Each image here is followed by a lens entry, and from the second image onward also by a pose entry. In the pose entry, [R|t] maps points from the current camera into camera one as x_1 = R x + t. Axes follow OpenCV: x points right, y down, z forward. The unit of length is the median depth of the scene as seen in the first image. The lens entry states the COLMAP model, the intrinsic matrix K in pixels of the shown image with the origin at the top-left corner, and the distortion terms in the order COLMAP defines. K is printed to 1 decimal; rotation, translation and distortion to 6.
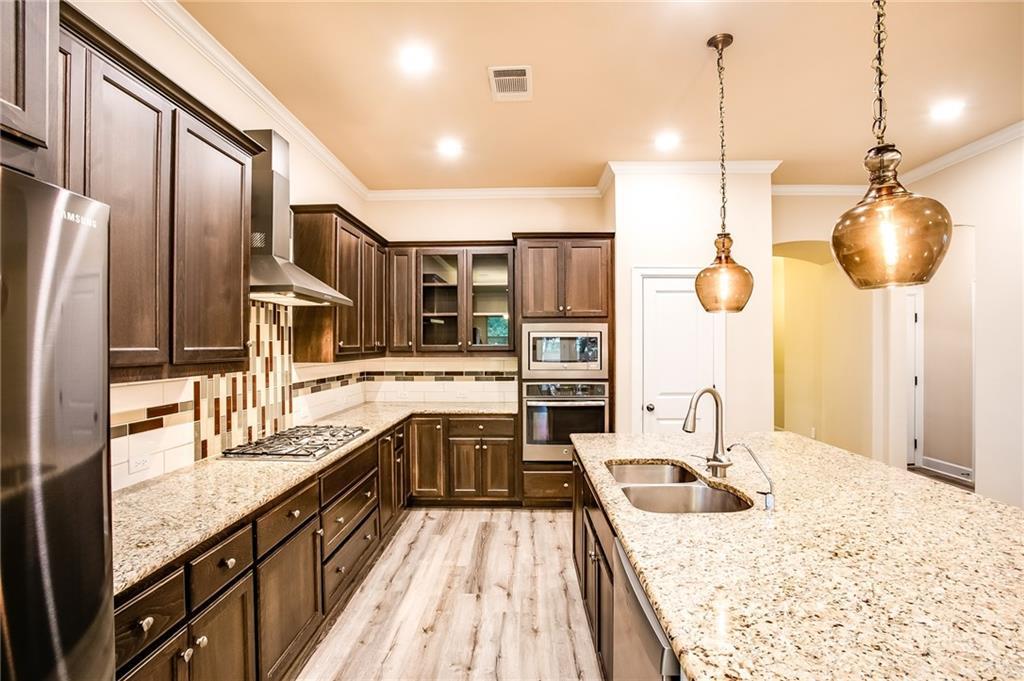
lens RADIAL K [[497.5, 0, 510.5], [0, 497.5, 346.0], [0, 0, 1]] dist [-0.077317, 0.033368]
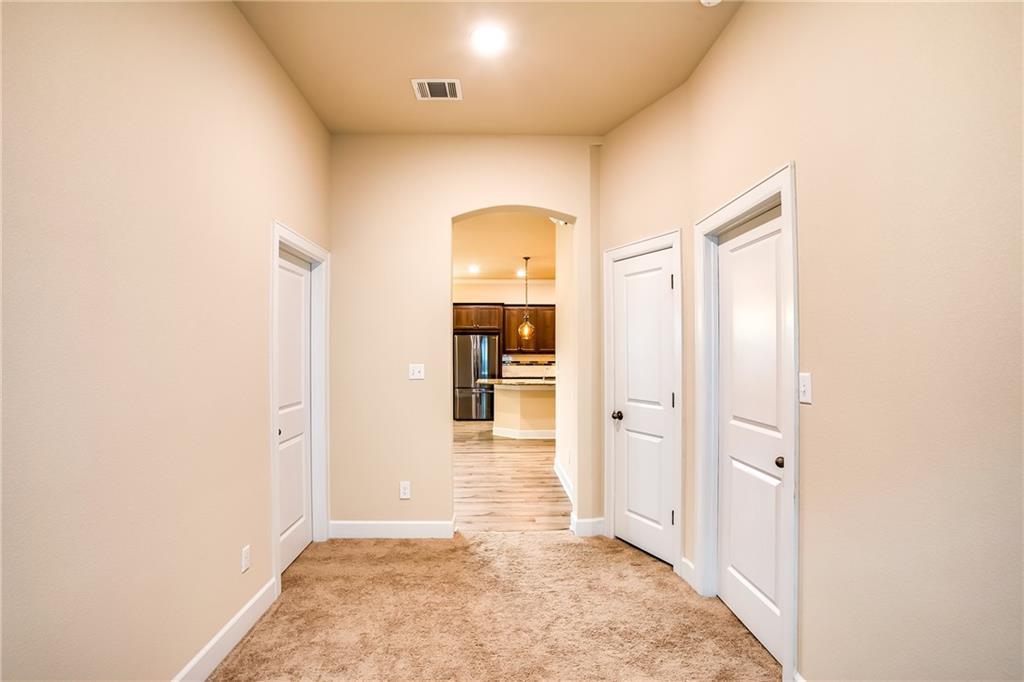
lens RADIAL K [[497.5, 0, 510.5], [0, 497.5, 346.5], [0, 0, 1]] dist [-0.077317, 0.033368]
pose [[0.065223, -0.010800, -0.997812, 2.800573], [-0.001943, 0.999938, -0.010950, 0.018990], [0.997869, 0.002653, 0.065198, 0.150994]]
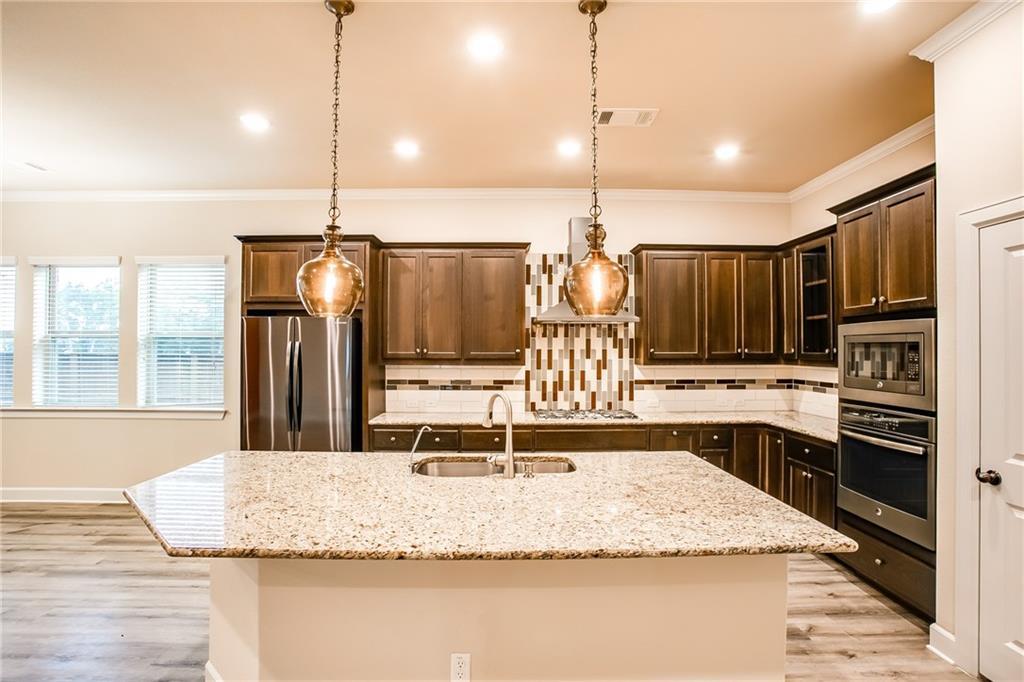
lens RADIAL K [[499.9, 0, 508.0], [0, 499.9, 345.6], [0, 0, 1]] dist [-0.079747, 0.033637]
pose [[0.042345, -0.006080, -0.999085, 0.942303], [-0.004752, 0.999969, -0.006287, -0.008650], [0.999092, 0.005014, 0.042315, 0.590893]]
